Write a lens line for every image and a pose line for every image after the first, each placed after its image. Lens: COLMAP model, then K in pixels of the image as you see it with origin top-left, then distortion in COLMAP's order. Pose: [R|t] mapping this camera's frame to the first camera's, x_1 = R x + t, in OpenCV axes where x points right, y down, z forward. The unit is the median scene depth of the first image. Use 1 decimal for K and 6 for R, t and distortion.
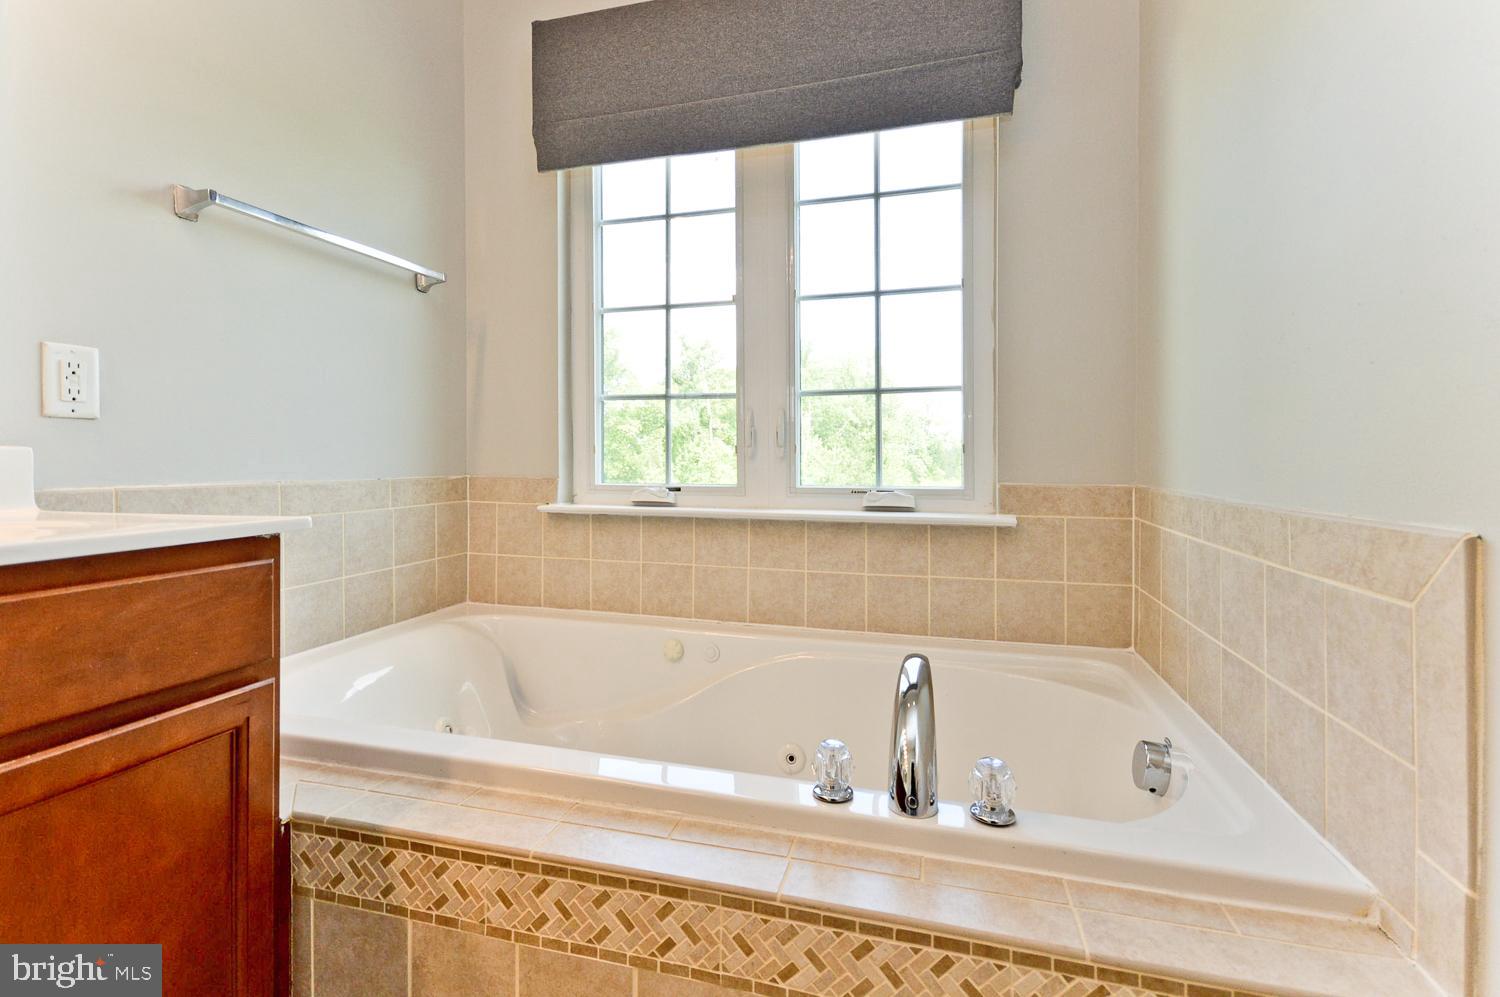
lens RADIAL K [[703.6, 0, 745.5], [0, 703.6, 470.4], [0, 0, 1]] dist [0.017638, -0.000167]
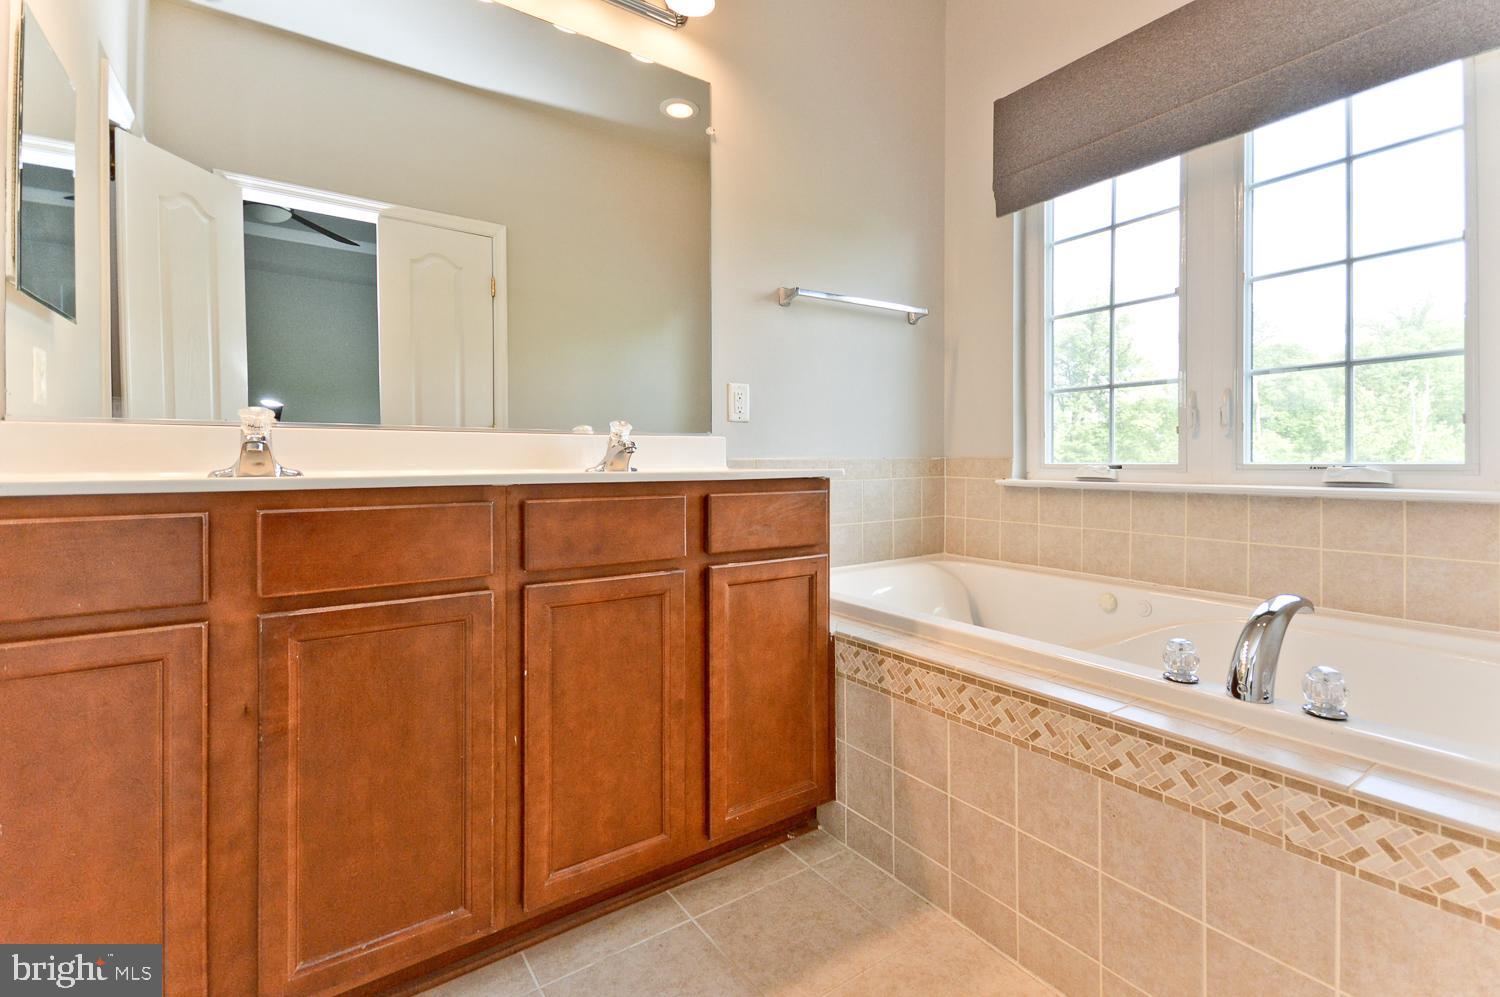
lens RADIAL K [[671.2, 0, 765.2], [0, 671.2, 488.7], [0, 0, 1]] dist [0.012755, -0.000206]
pose [[0.784228, 0.018971, -0.620182, 0.238867], [0.000462, 0.999514, 0.031158, 0.050952], [0.620472, -0.024722, 0.783839, -0.381970]]
